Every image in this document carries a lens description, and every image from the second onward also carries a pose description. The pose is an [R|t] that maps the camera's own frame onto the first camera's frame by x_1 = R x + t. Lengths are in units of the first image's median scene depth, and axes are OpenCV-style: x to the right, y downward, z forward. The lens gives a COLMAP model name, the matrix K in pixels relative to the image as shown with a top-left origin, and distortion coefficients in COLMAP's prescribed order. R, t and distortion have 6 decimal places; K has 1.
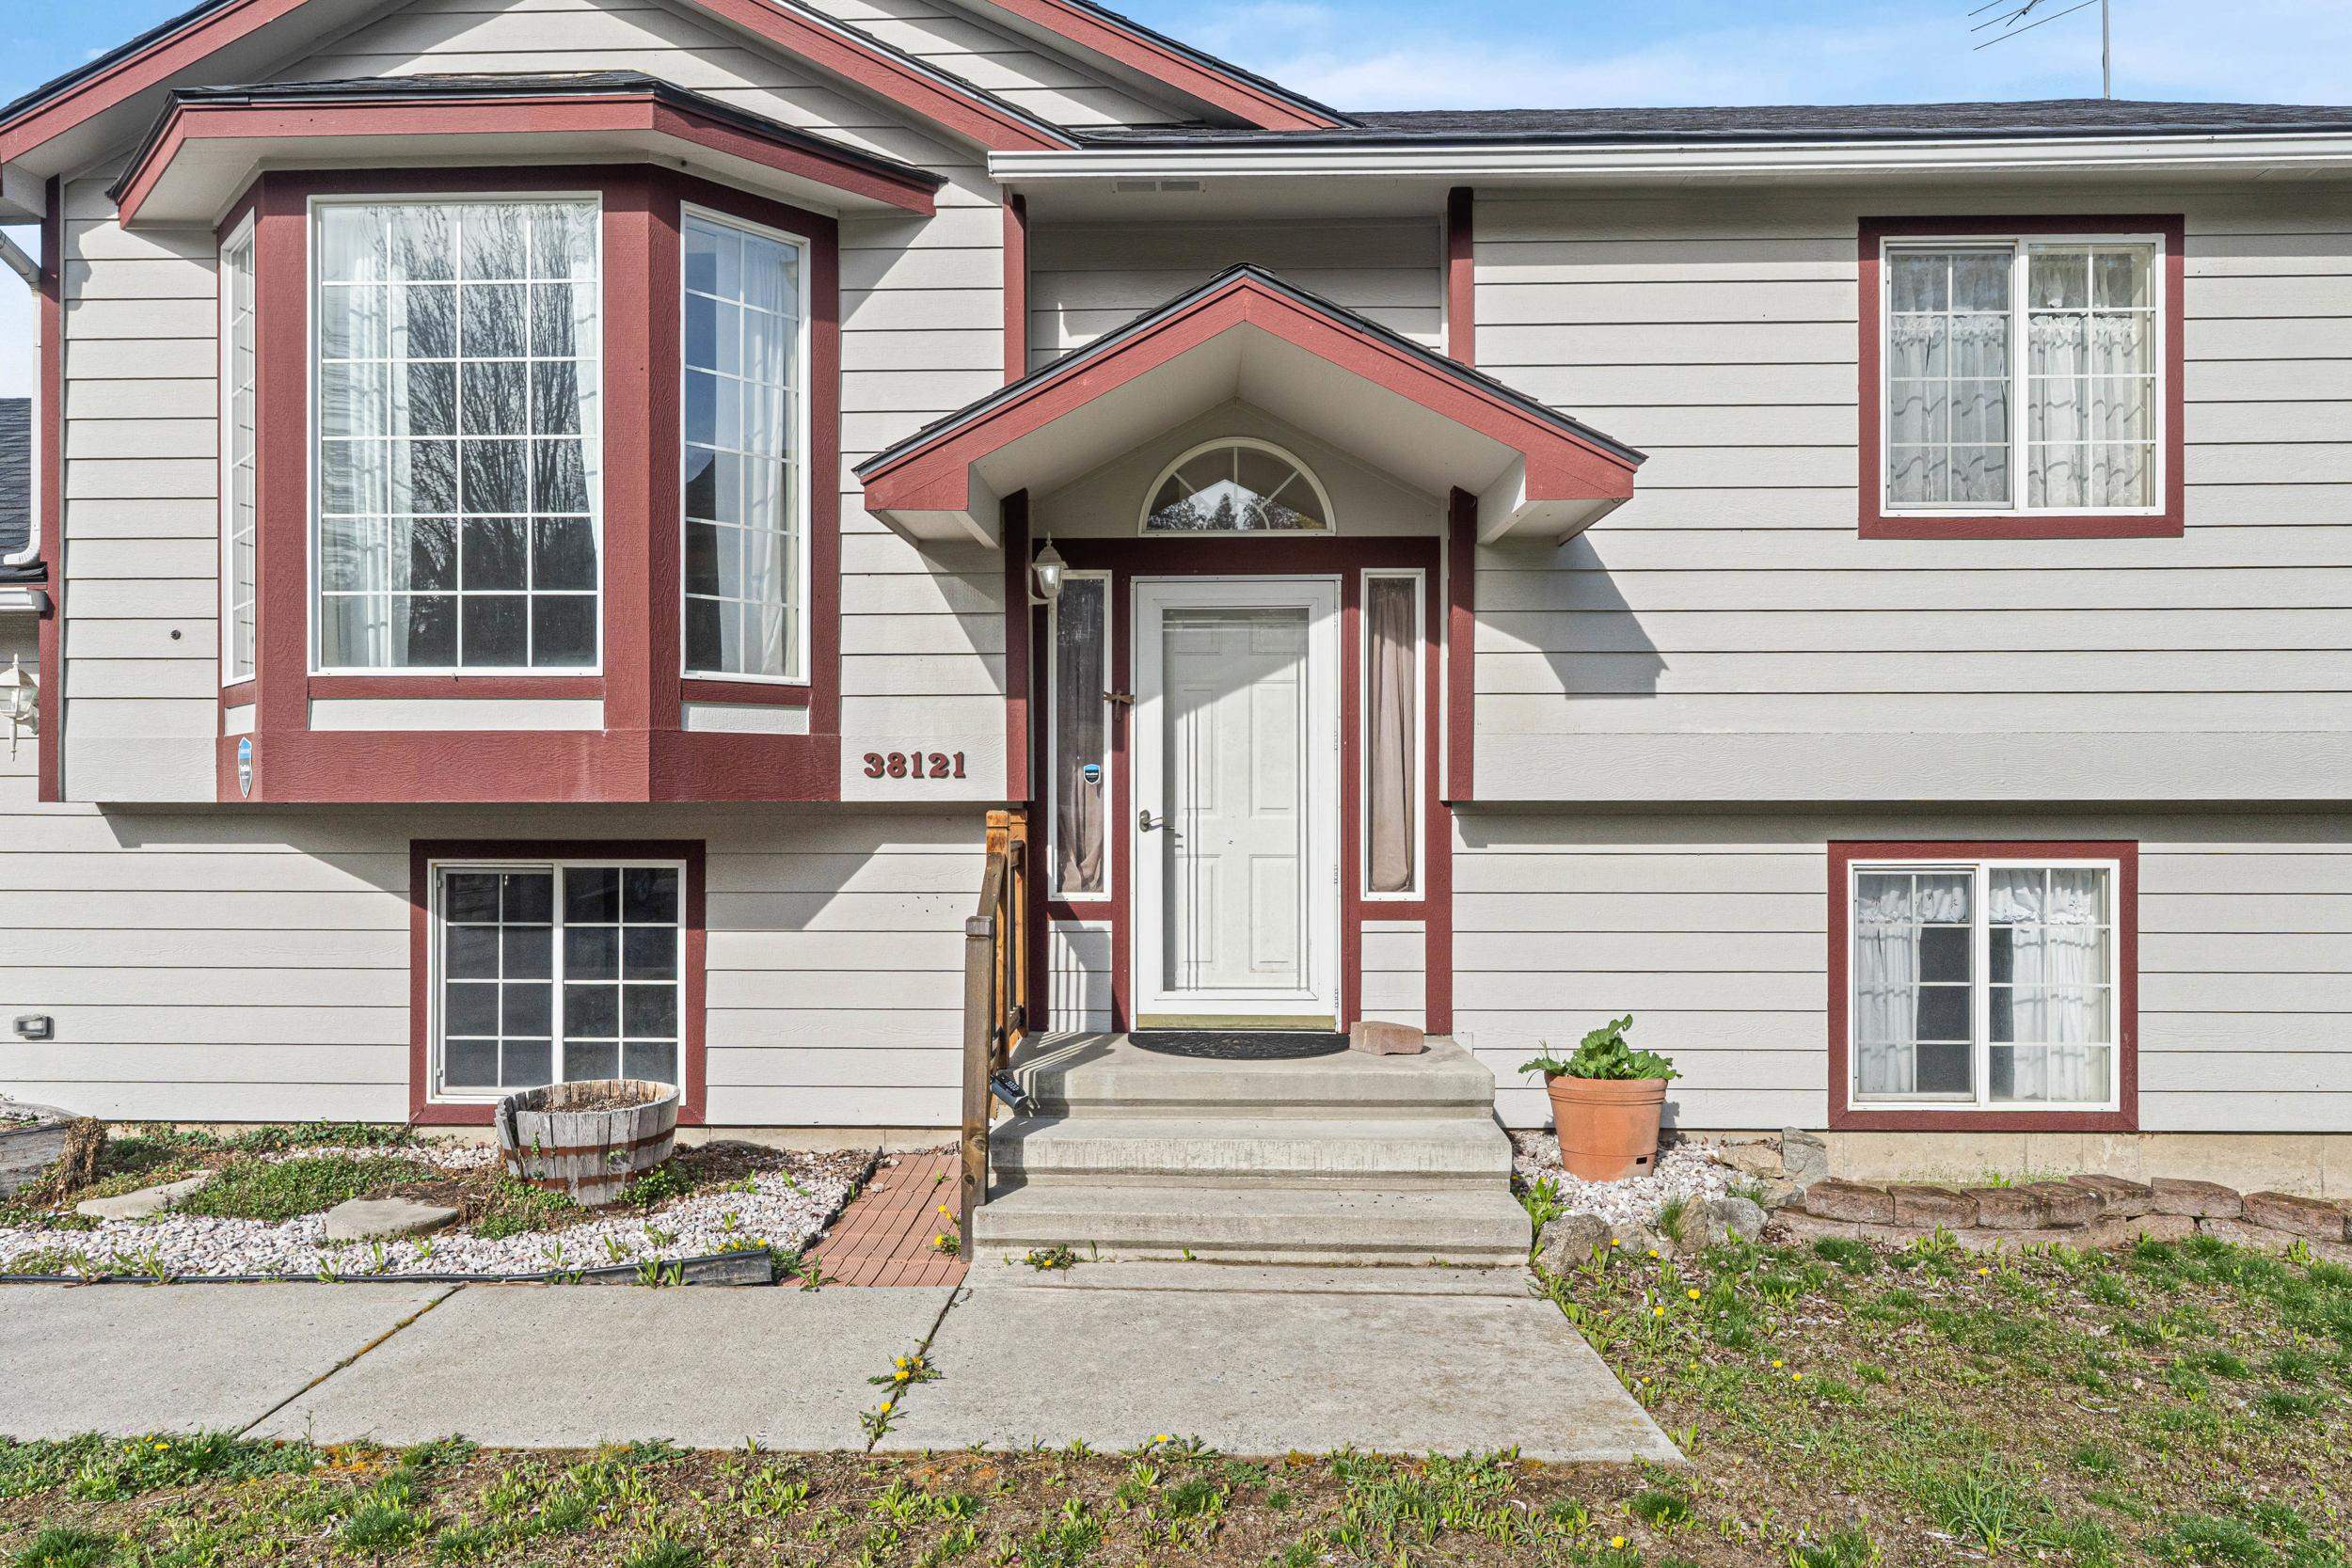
lens RADIAL K [[1518.1, 0, 1173.2], [0, 1518.1, 792.8], [0, 0, 1]] dist [-0.000841, -0.000101]
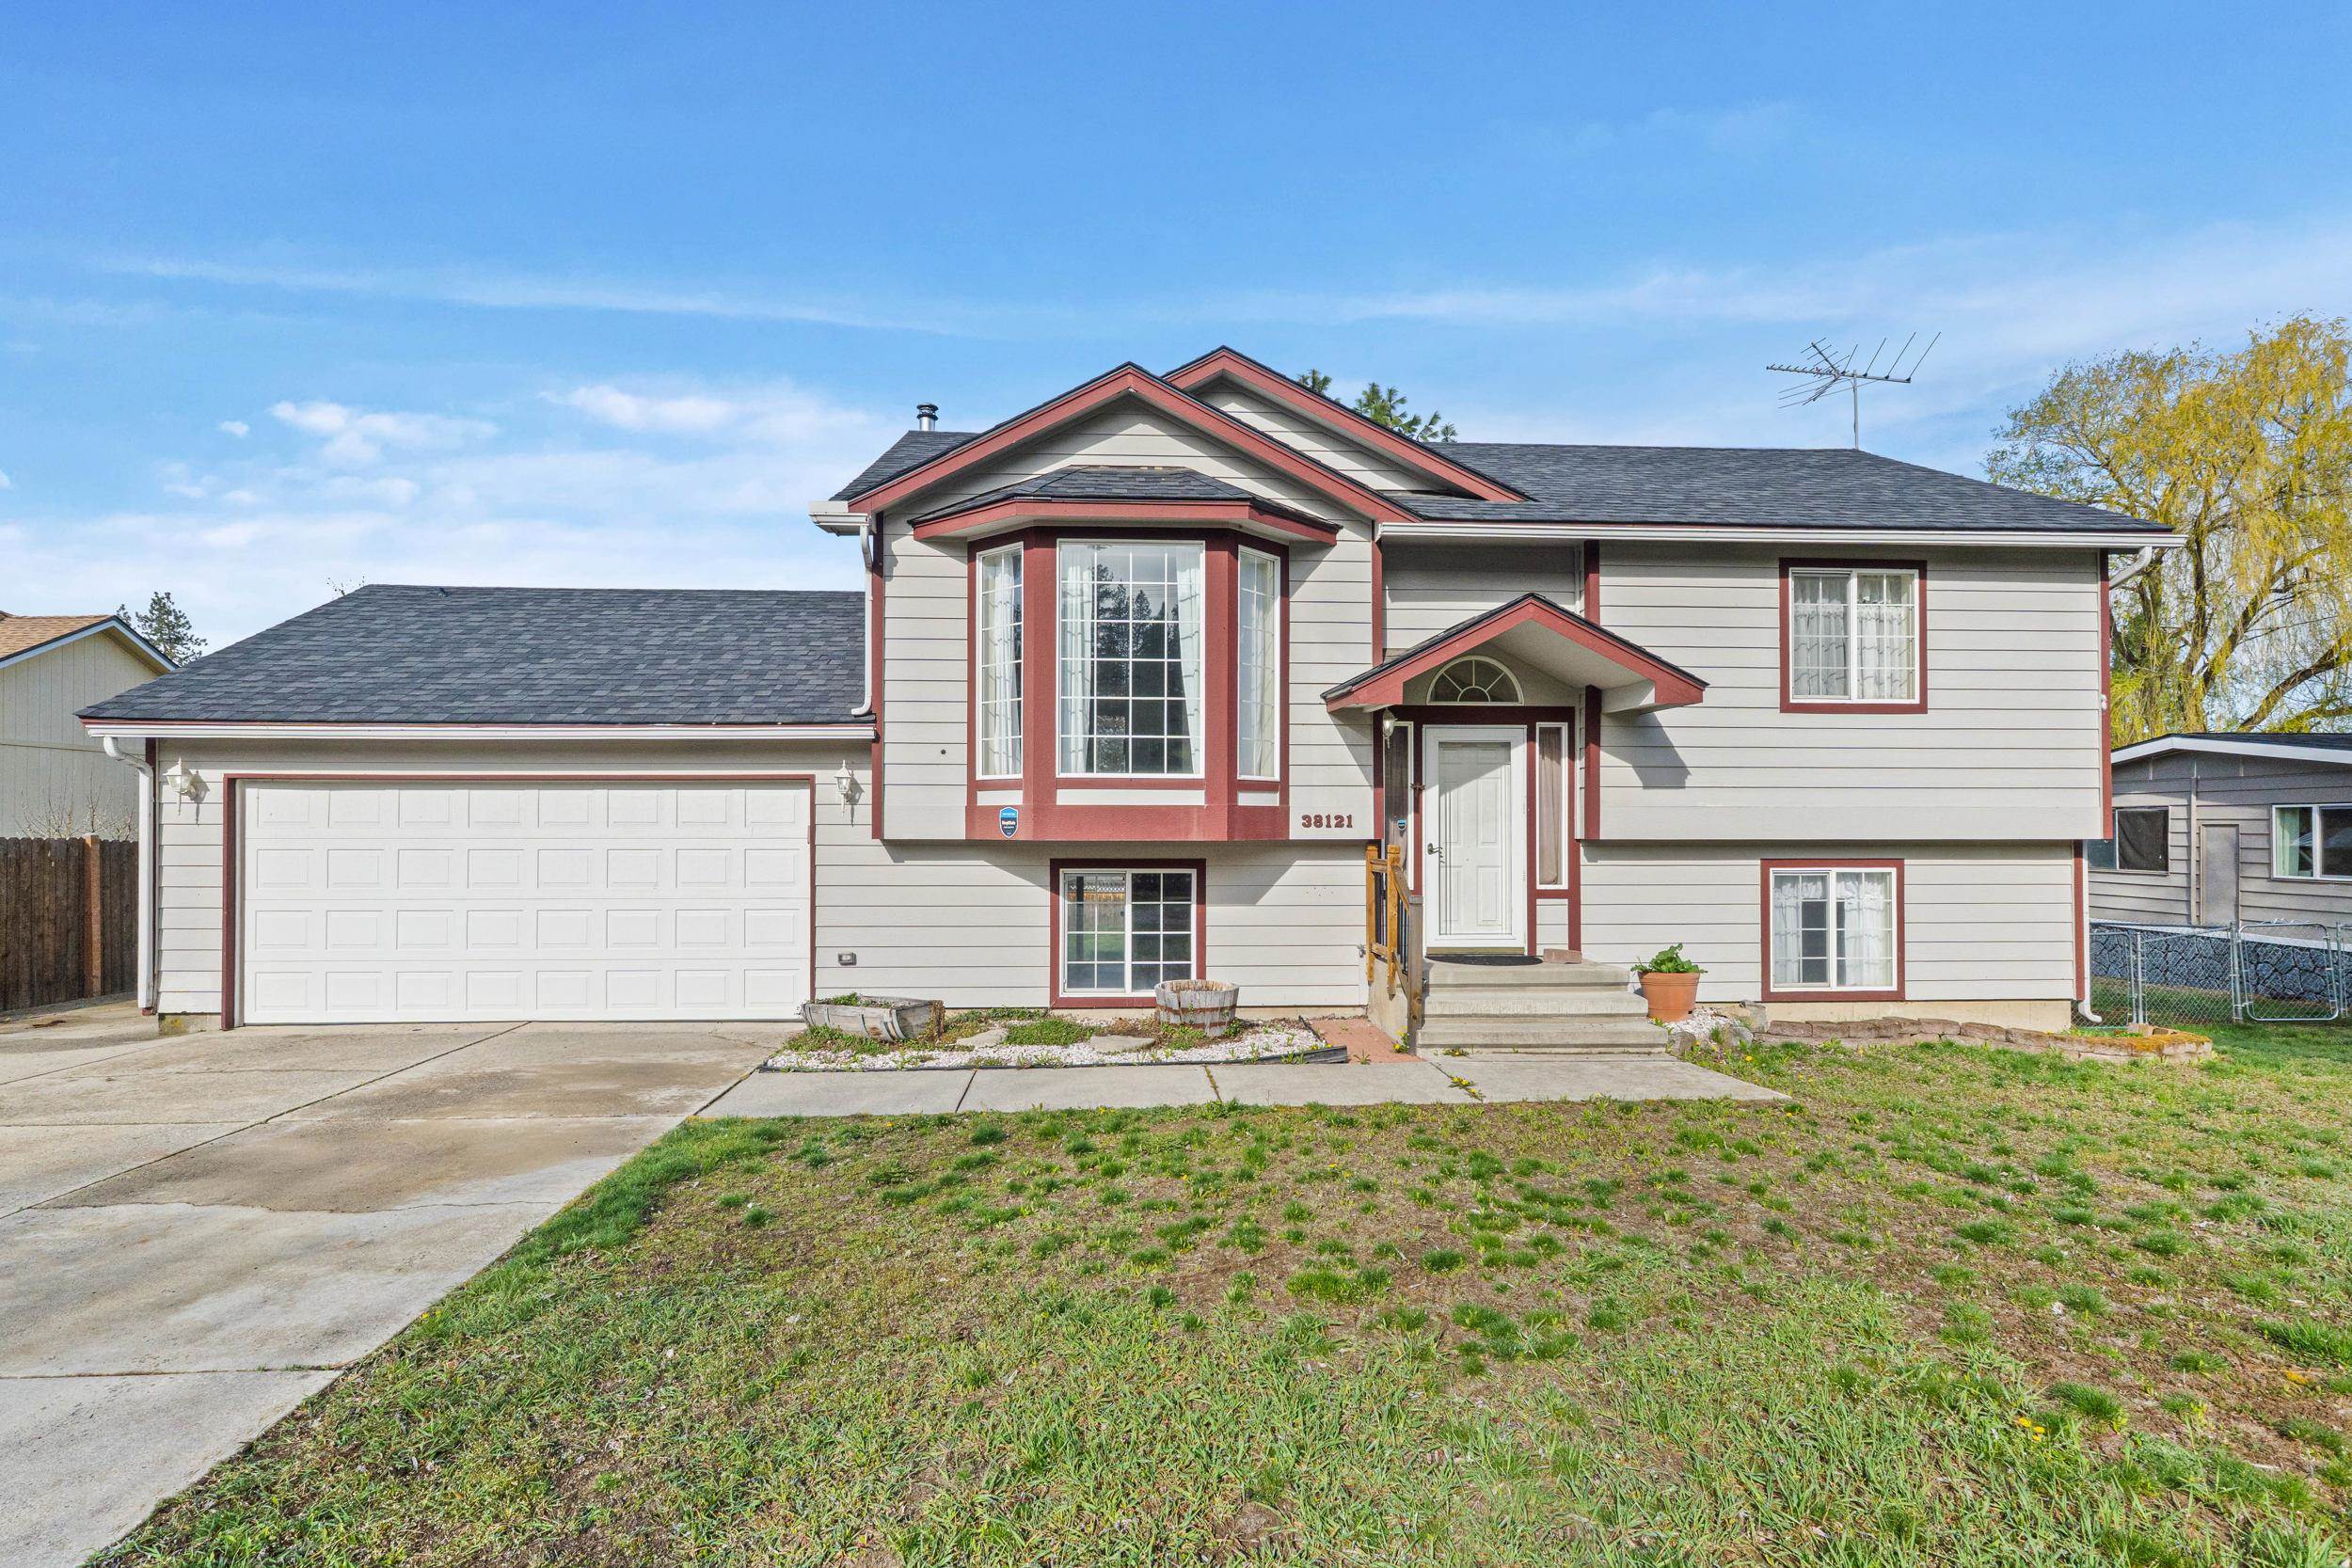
lens RADIAL K [[1191.3, 0, 1178.2], [0, 1191.3, 797.7], [0, 0, 1]] dist [-0.001637, -0.001789]
pose [[0.995920, 0.004271, 0.090144, -0.504337], [-0.002988, 0.999892, -0.014368, -0.025668], [-0.090196, 0.014040, 0.995825, -0.533420]]
